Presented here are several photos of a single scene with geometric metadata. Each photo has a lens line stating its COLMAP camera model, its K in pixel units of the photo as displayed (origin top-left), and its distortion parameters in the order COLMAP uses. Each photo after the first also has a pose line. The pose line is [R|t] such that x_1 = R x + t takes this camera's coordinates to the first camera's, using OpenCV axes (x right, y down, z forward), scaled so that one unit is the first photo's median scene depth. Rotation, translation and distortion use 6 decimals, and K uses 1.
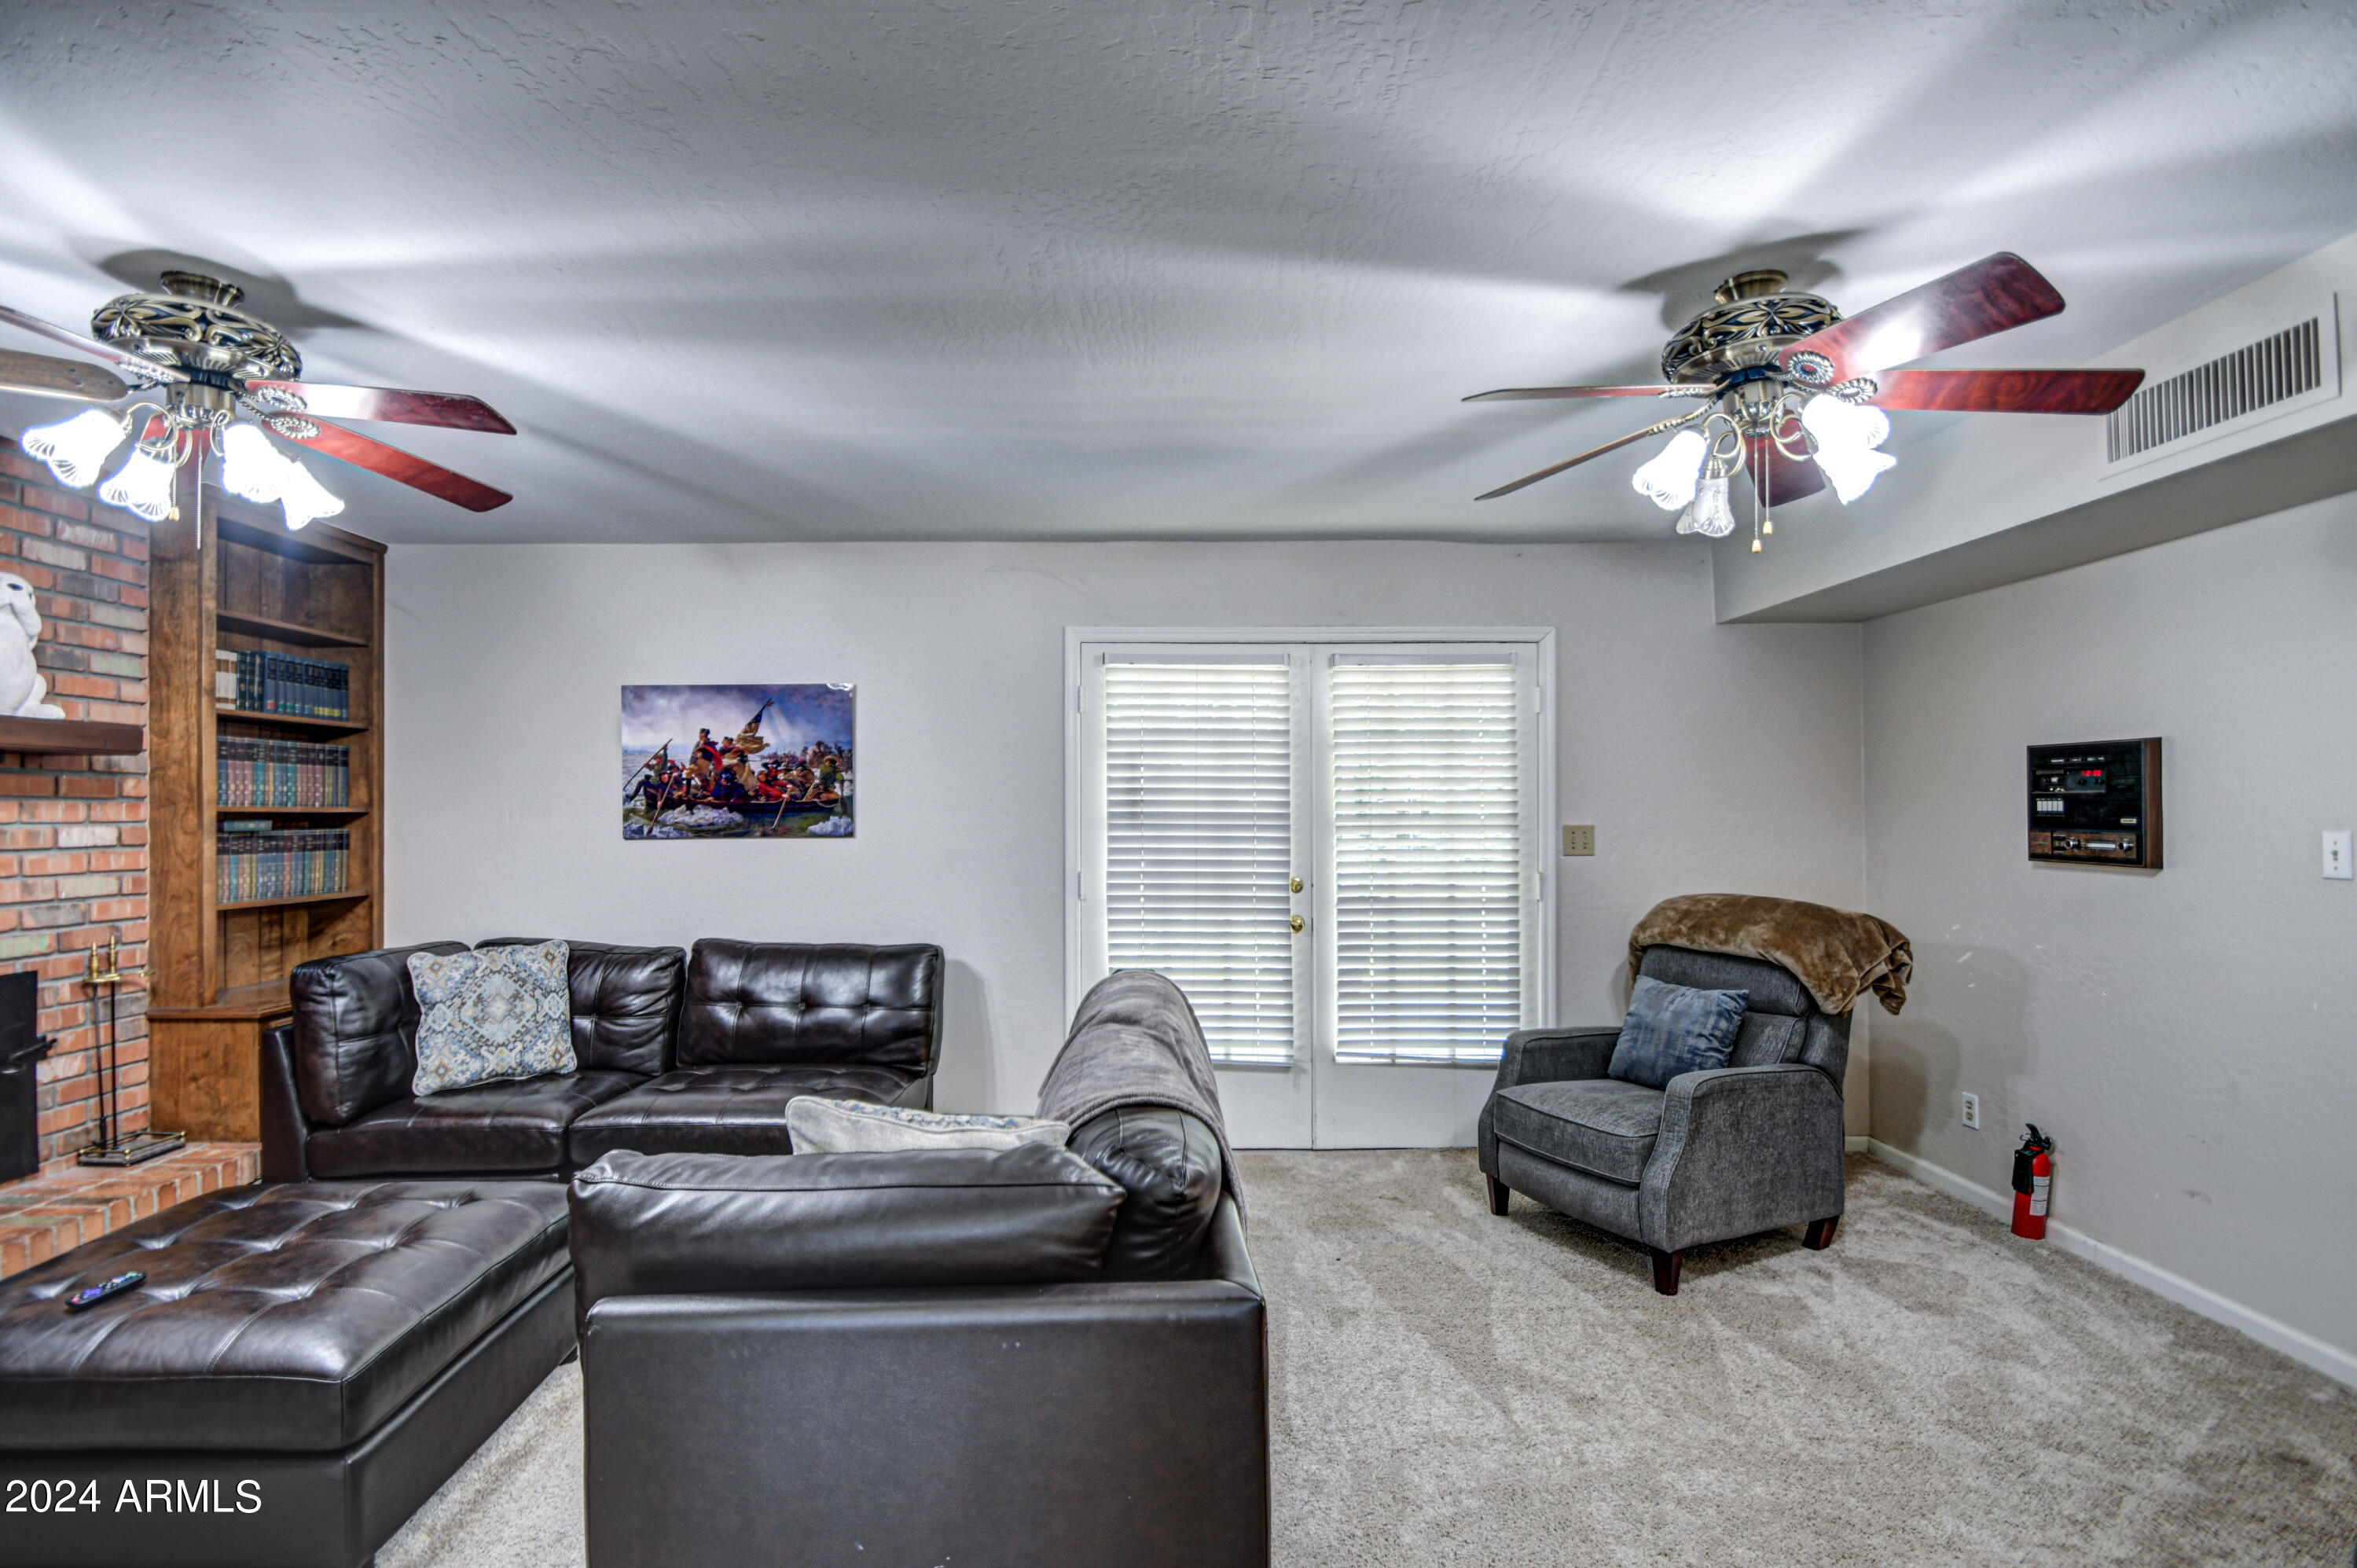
lens RADIAL K [[1102.1, 0, 1173.0], [0, 1102.1, 795.8], [0, 0, 1]] dist [0.017012, -0.019410]
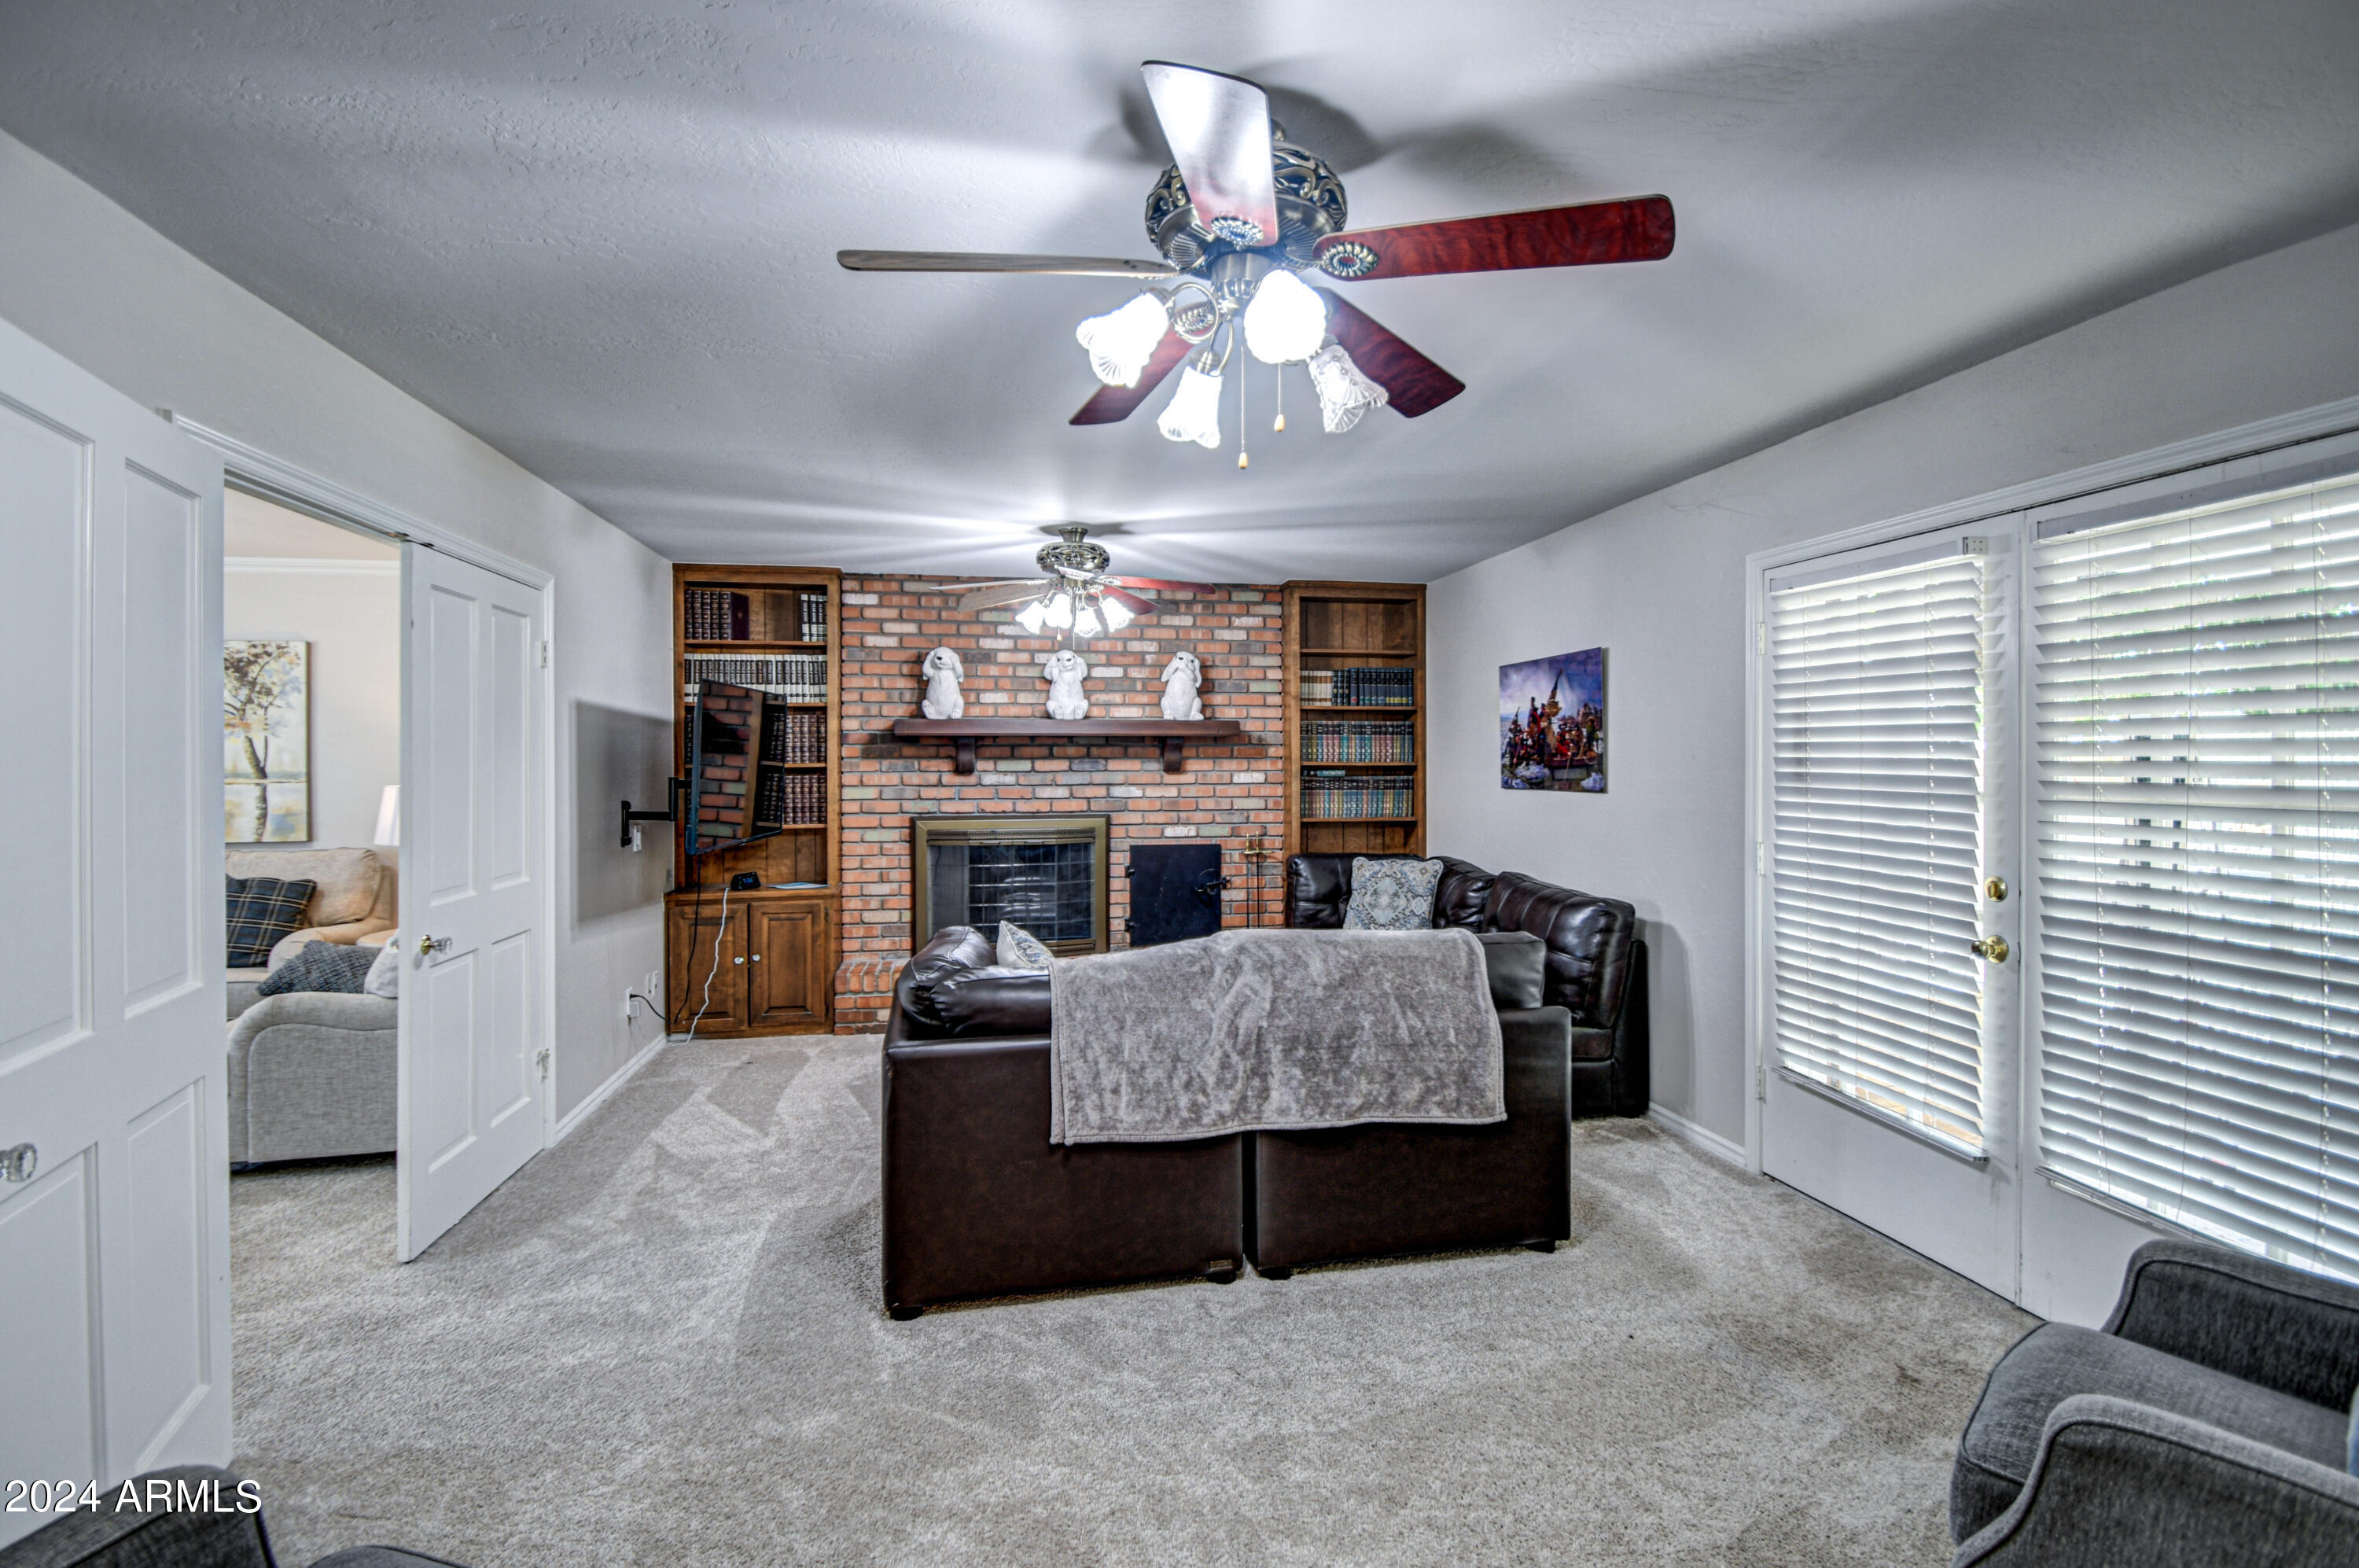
lens RADIAL K [[1093.6, 0, 1181.7], [0, 1093.6, 773.1], [0, 0, 1]] dist [0.000325, 0.000252]
pose [[0.170290, 0.015066, -0.985279, 0.768811], [0.014456, 0.999737, 0.017786, -0.006519], [0.985288, -0.017272, 0.170028, 0.488340]]
